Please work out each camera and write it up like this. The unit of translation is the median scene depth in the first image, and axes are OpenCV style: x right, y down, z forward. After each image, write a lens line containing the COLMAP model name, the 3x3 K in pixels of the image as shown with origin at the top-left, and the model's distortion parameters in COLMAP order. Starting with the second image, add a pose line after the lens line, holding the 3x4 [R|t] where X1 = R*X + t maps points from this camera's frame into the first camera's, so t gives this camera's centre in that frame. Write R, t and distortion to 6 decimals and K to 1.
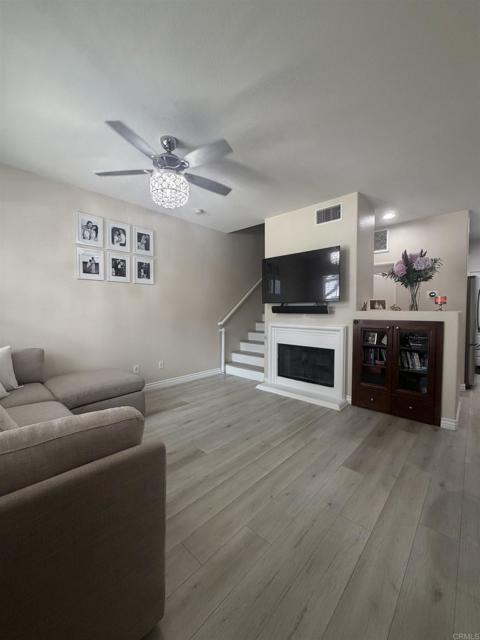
lens RADIAL K [[256.2, 0, 237.9], [0, 256.2, 318.0], [0, 0, 1]] dist [-0.006131, 0.000614]
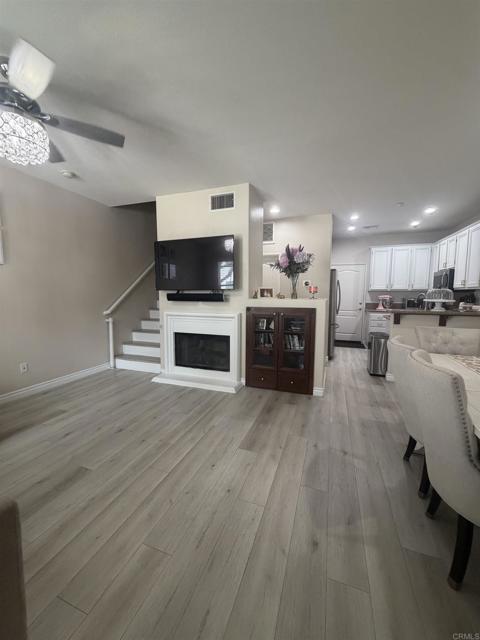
lens RADIAL K [[256.2, 0, 240.7], [0, 256.2, 318.6], [0, 0, 1]] dist [-0.006131, 0.000614]
pose [[0.918559, -0.037437, 0.393508, 0.011691], [0.011080, 0.997552, 0.069040, -0.020108], [-0.395129, -0.059057, 0.916725, 0.035229]]
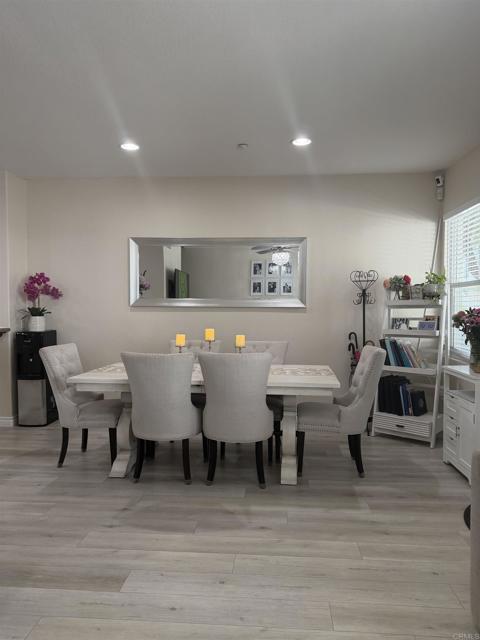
lens RADIAL K [[455.8, 0, 241.0], [0, 455.8, 320.2], [0, 0, 1]] dist [0.021771, -0.016582]
pose [[-0.627390, -0.031024, 0.778087, -0.351467], [0.016205, 0.998470, 0.052877, -0.054304], [-0.778536, 0.045784, -0.625927, 0.892487]]
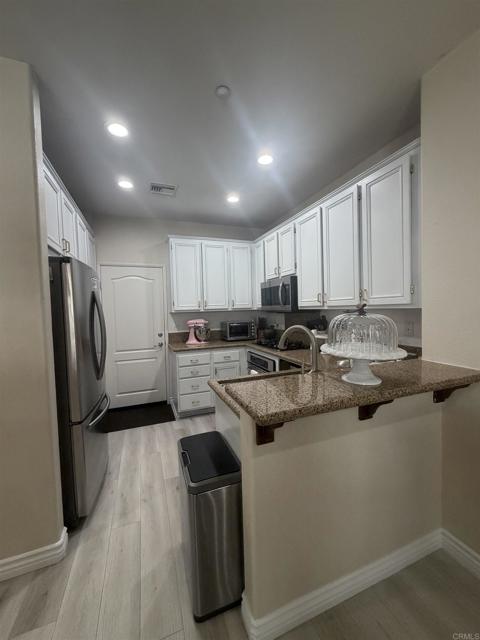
lens RADIAL K [[256.2, 0, 239.0], [0, 256.2, 319.5], [0, 0, 1]] dist [-0.006131, 0.000614]
pose [[0.443471, -0.057267, 0.894457, 0.814616], [0.058052, 0.997697, 0.035095, -0.079114], [-0.894407, 0.036362, 0.445774, 0.689930]]
